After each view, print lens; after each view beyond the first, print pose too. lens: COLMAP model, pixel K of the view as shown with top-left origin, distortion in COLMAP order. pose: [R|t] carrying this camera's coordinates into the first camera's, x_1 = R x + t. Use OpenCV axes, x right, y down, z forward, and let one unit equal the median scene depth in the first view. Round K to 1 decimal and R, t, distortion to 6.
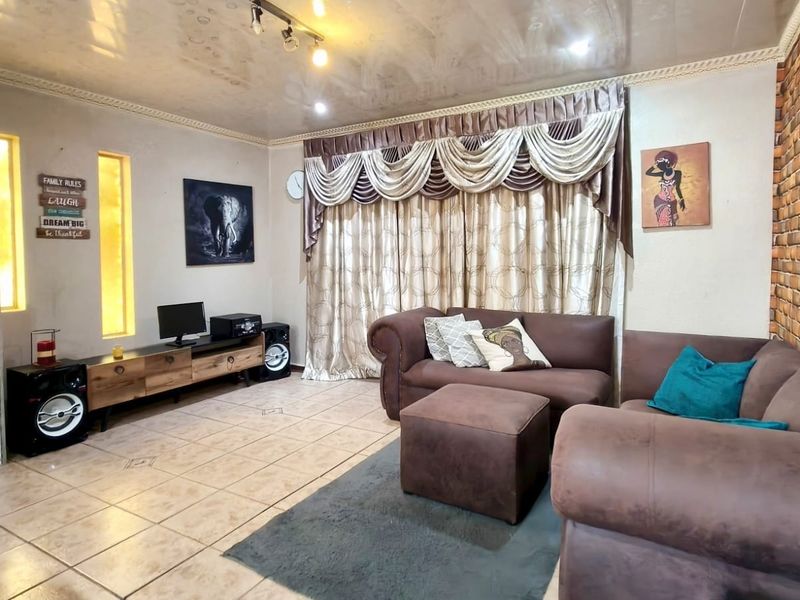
lens RADIAL K [[487.9, 0, 400.1], [0, 487.9, 263.4], [0, 0, 1]] dist [-0.000722, 0.003949]
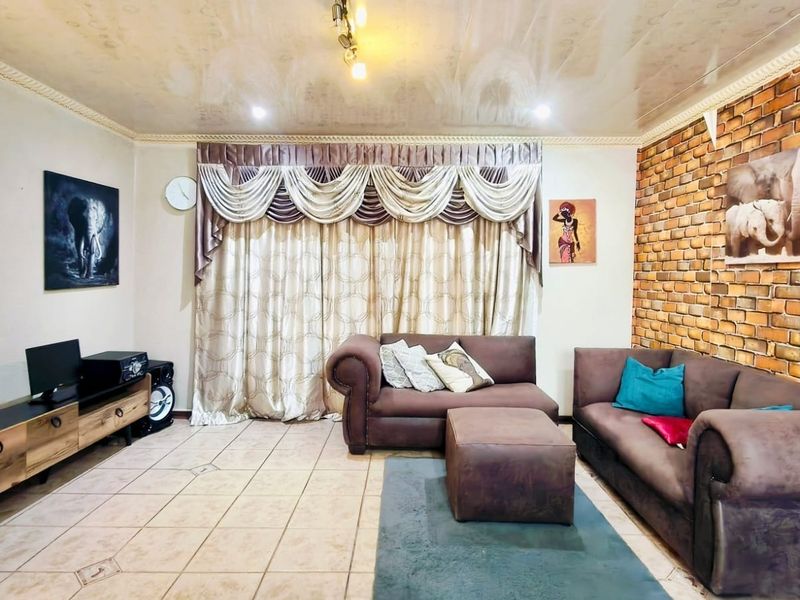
lens RADIAL K [[487.9, 0, 399.0], [0, 487.9, 273.7], [0, 0, 1]] dist [-0.000722, 0.003949]
pose [[0.862717, 0.021682, 0.505223, -0.404723], [-0.012984, 0.999701, -0.020731, -0.013769], [-0.505521, 0.011325, 0.862740, 0.121643]]
